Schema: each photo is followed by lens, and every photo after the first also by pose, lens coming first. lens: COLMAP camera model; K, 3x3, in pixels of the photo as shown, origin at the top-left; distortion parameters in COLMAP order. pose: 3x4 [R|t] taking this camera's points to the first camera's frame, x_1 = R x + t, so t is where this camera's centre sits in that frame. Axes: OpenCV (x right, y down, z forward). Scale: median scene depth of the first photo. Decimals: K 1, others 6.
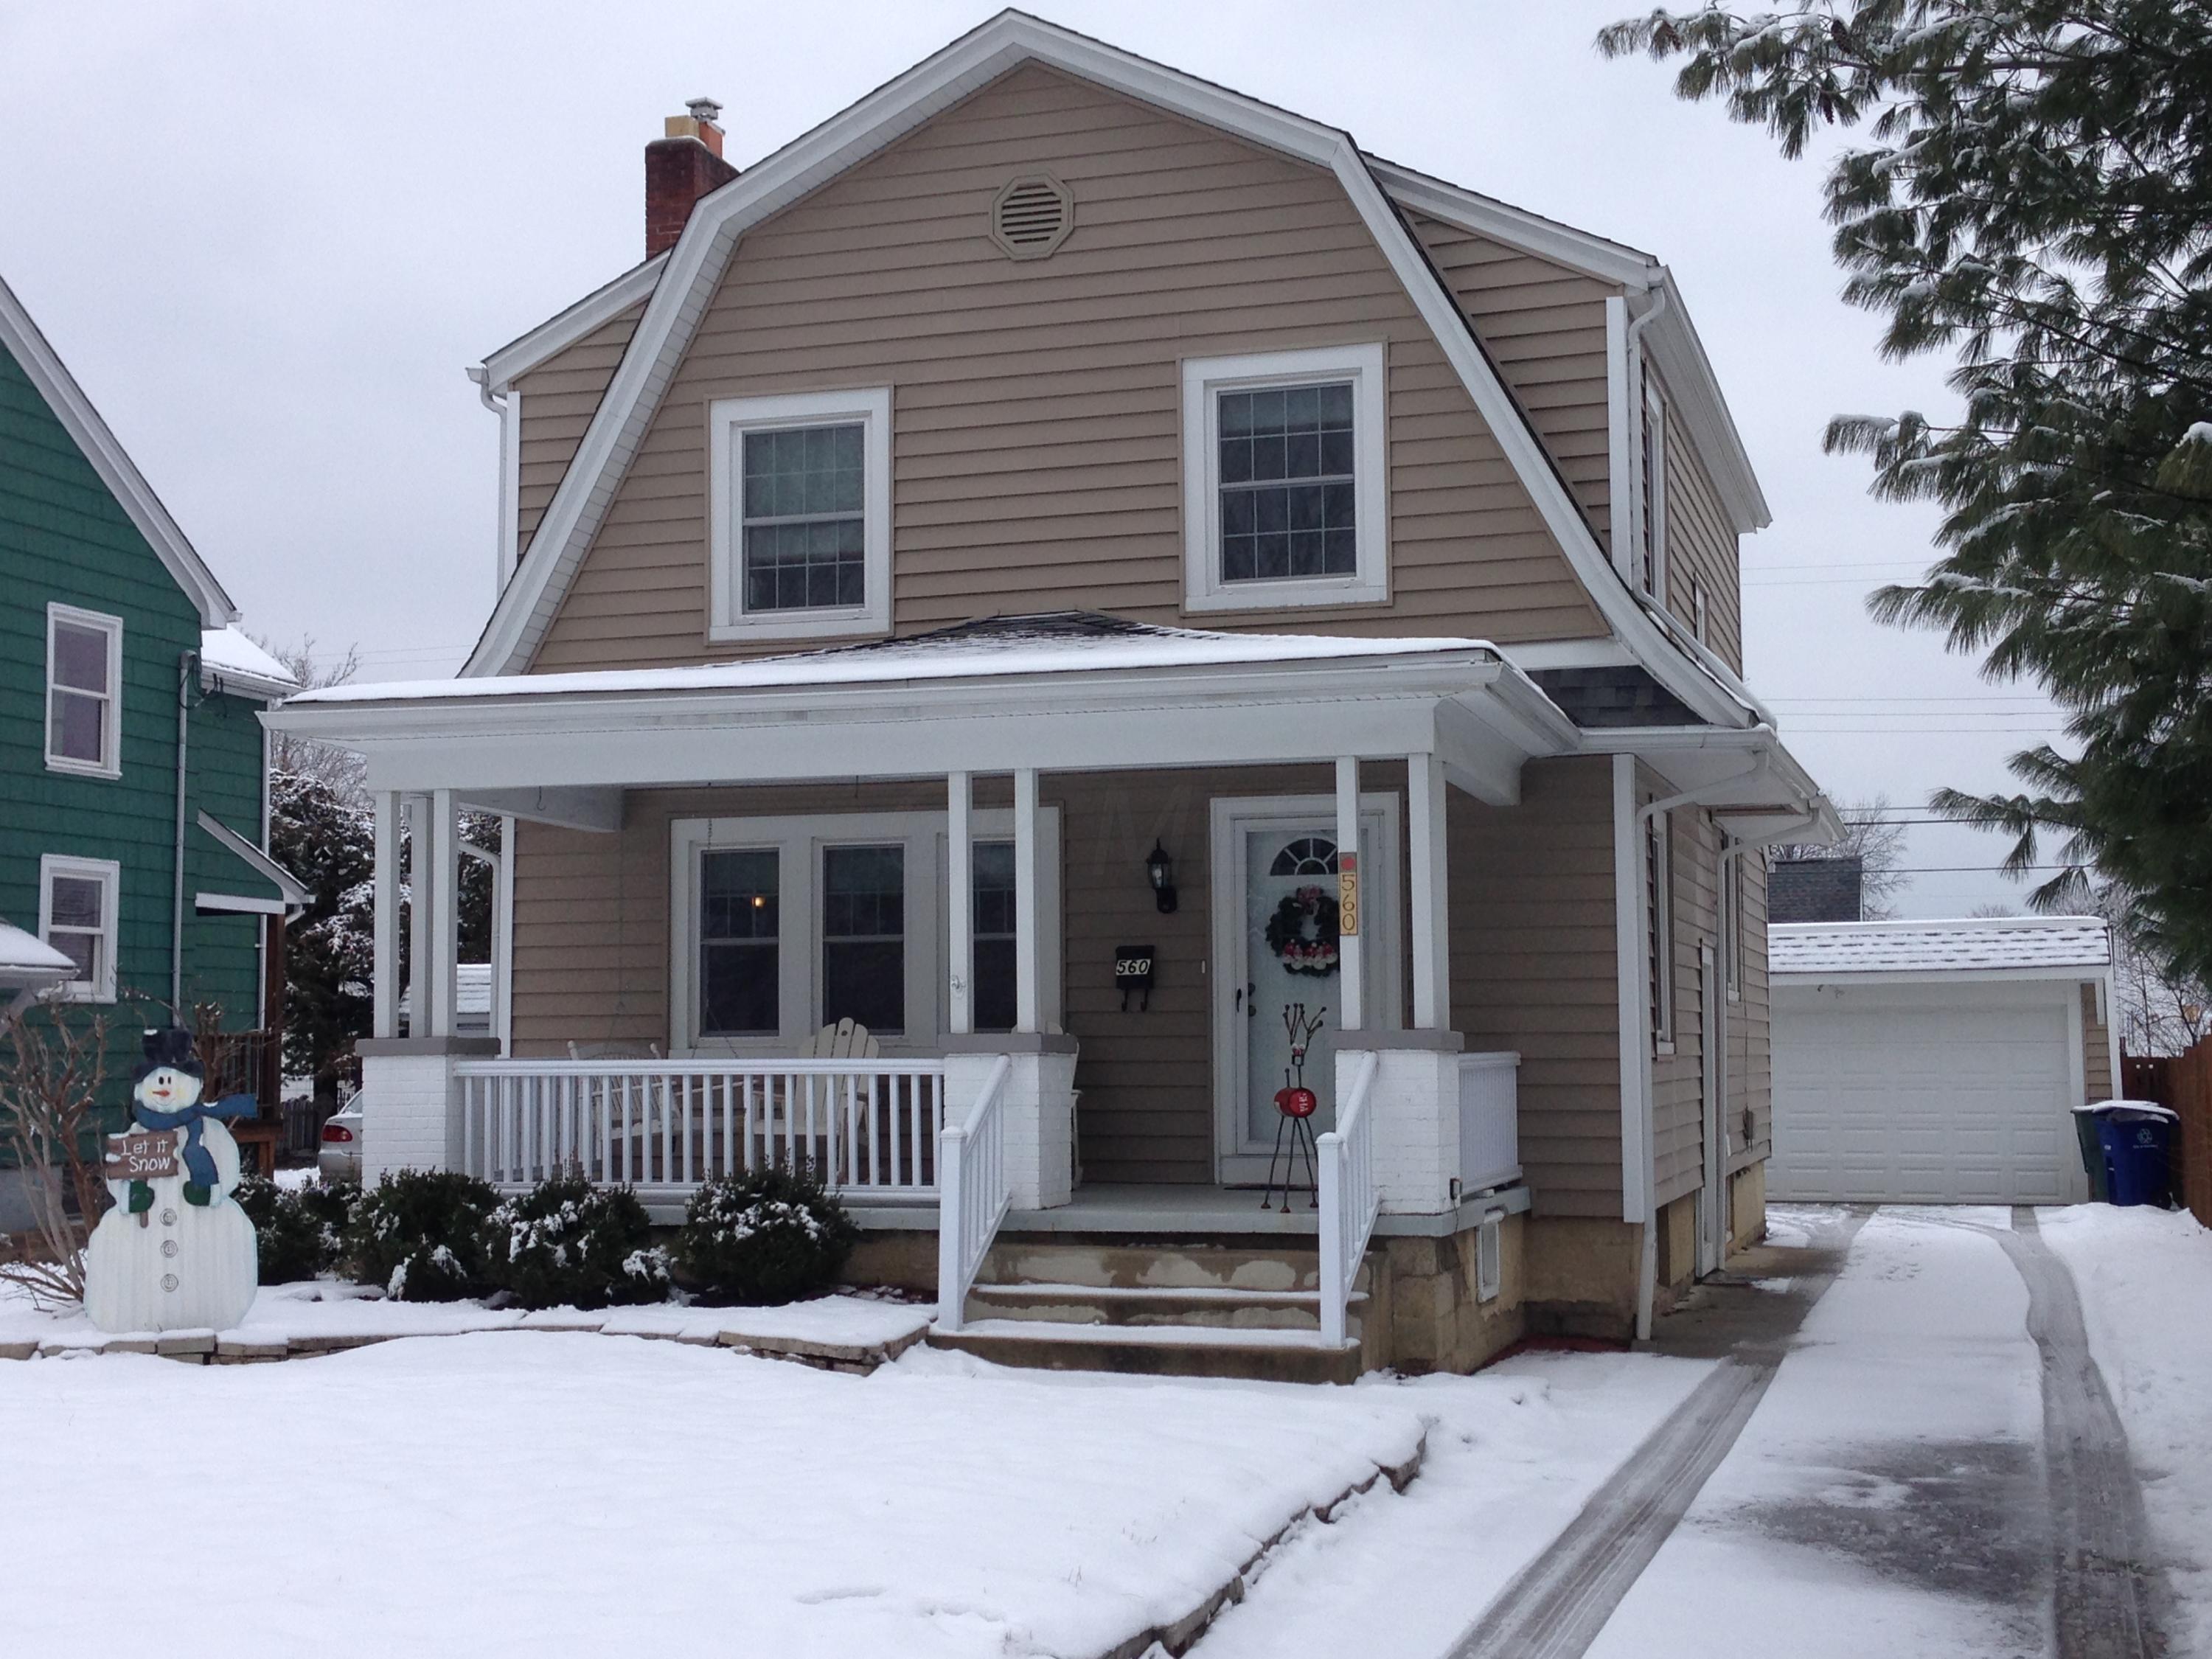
lens RADIAL K [[2848.1, 0, 1106.0], [0, 2848.1, 829.5], [0, 0, 1]] dist [0.003177, 0.004138]
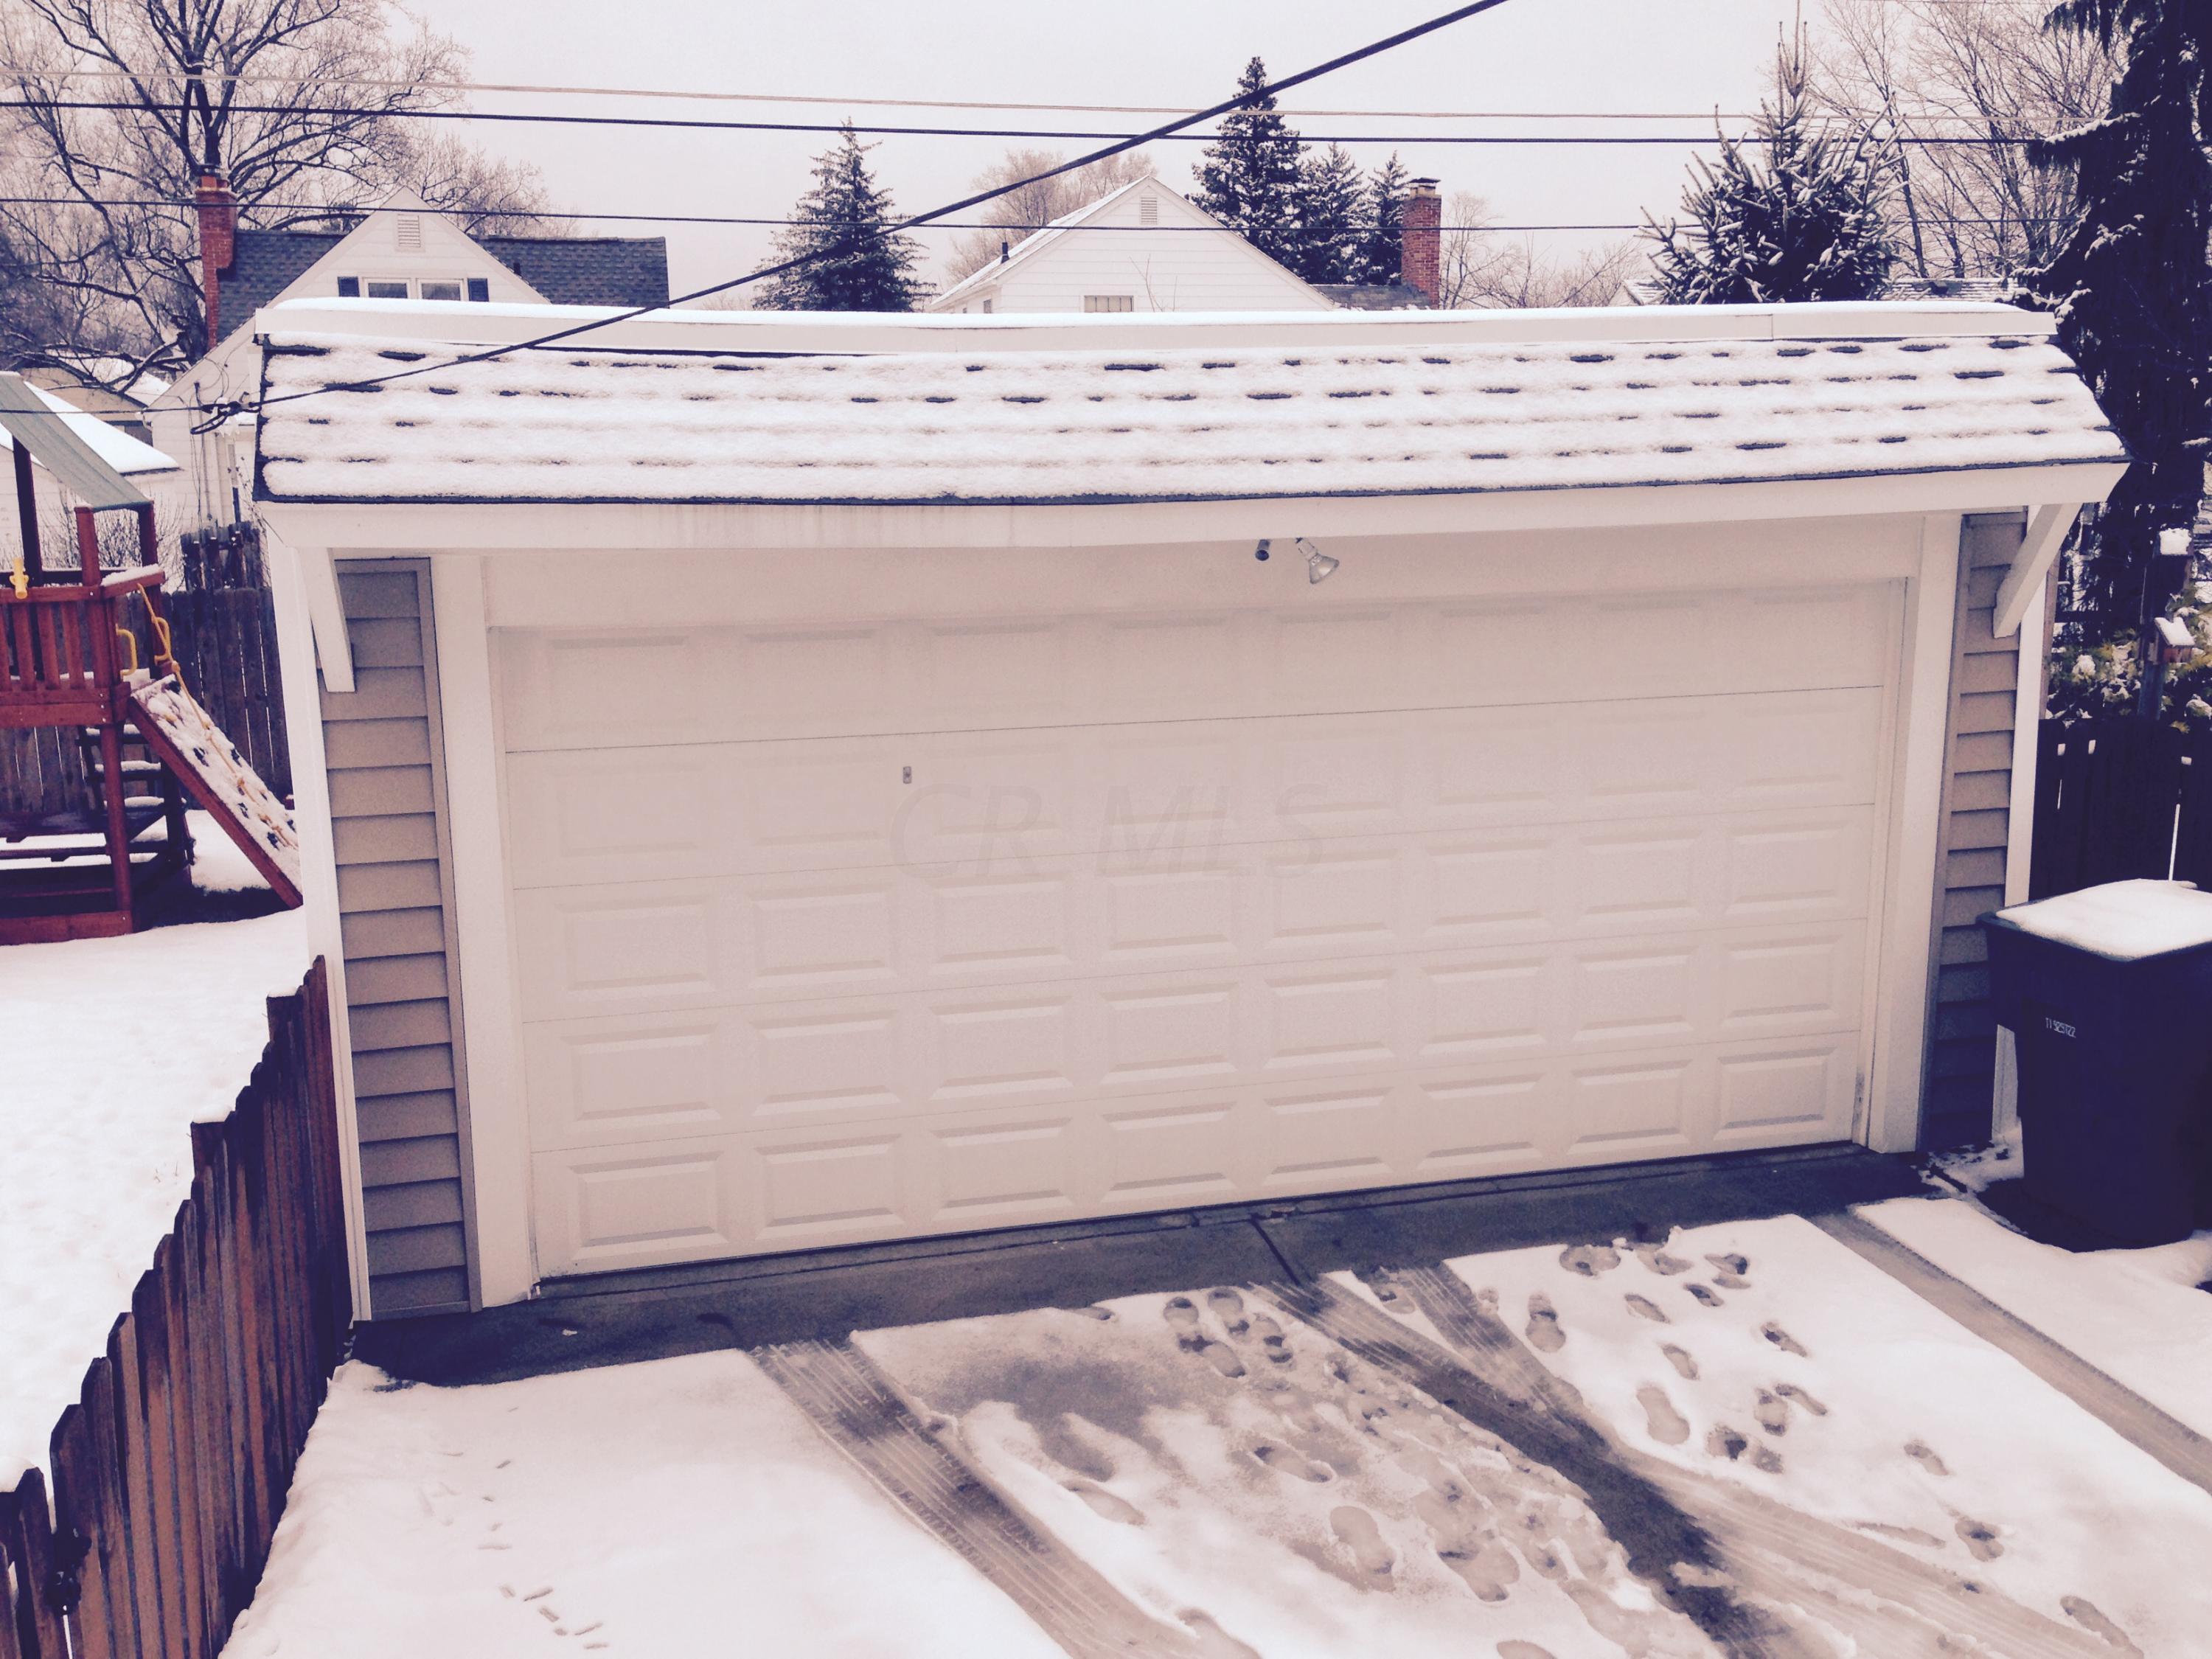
lens RADIAL K [[2021.9, 0, 1106.0], [0, 2021.9, 829.5], [0, 0, 1]] dist [0.115949, -0.214130]
pose [[0.854360, -0.106269, 0.508700, 0.131549], [-0.035539, 0.964630, 0.261201, 0.030571], [-0.518465, -0.241238, 0.820364, 0.844132]]
